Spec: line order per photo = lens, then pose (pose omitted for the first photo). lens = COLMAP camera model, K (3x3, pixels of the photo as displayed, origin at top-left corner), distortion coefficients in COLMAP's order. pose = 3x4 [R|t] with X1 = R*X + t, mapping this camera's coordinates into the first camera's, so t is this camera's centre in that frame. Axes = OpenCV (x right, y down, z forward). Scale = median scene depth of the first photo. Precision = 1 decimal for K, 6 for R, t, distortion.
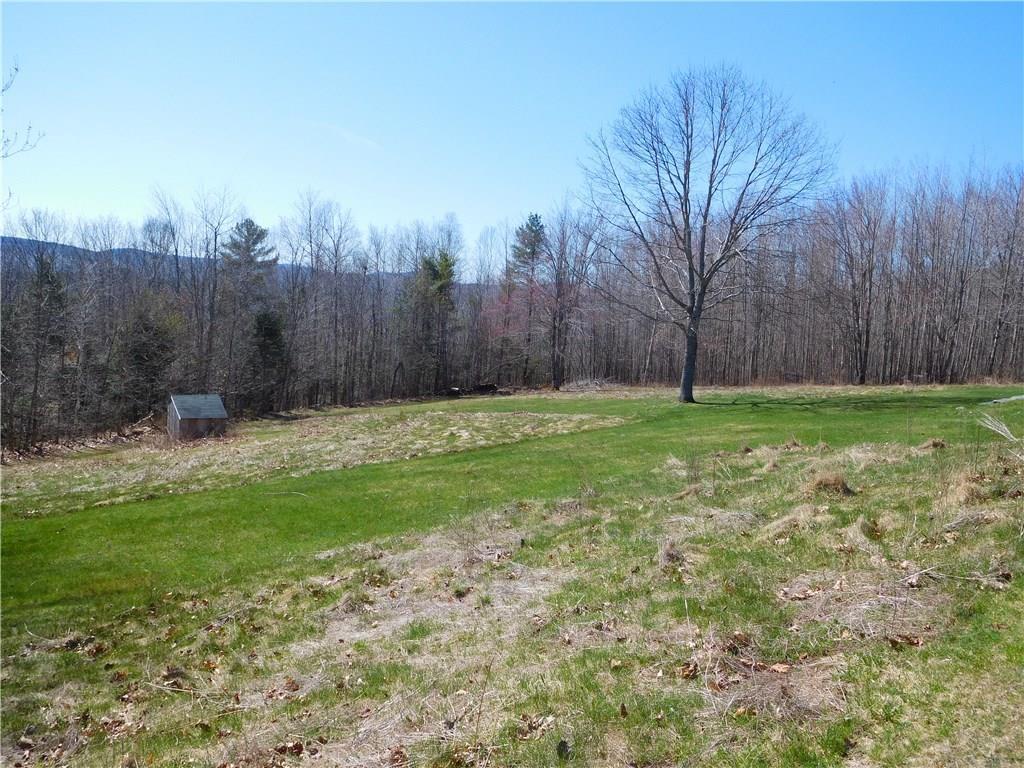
lens RADIAL K [[760.6, 0, 511.5], [0, 760.6, 383.8], [0, 0, 1]] dist [-0.013189, -0.003834]
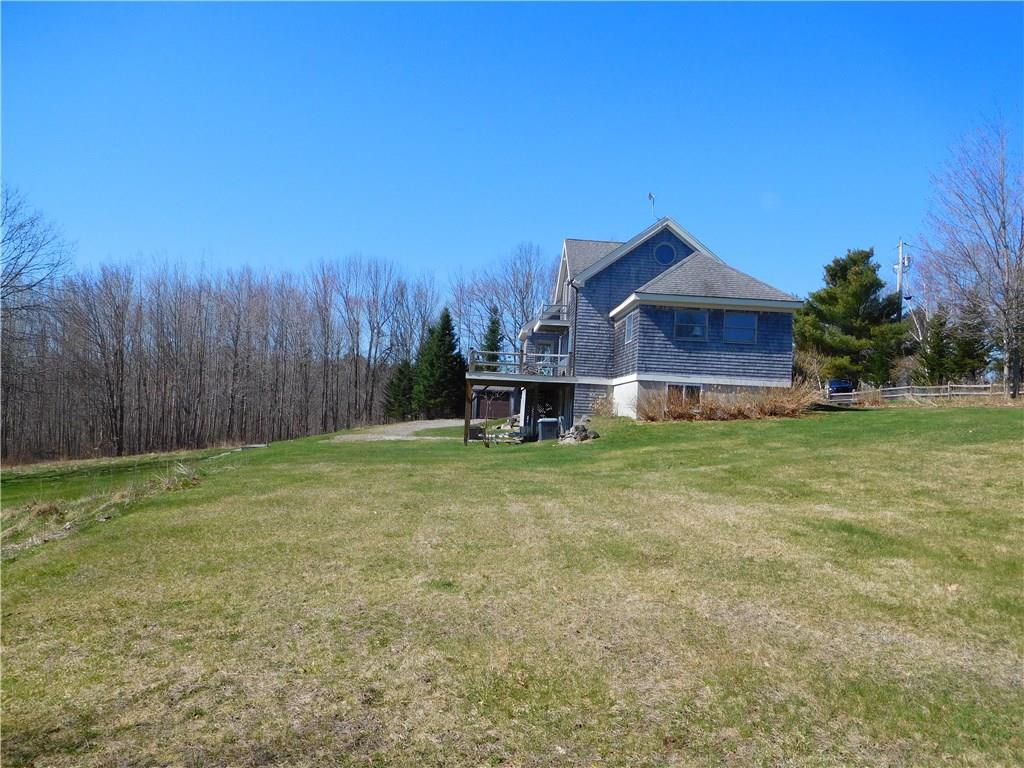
lens RADIAL K [[760.6, 0, 511.1], [0, 760.6, 386.1], [0, 0, 1]] dist [-0.013189, -0.003834]
pose [[0.623904, -0.012722, 0.781397, -0.027541], [0.086823, 0.994806, -0.053127, 0.006938], [-0.776663, 0.100990, 0.621769, -0.106717]]
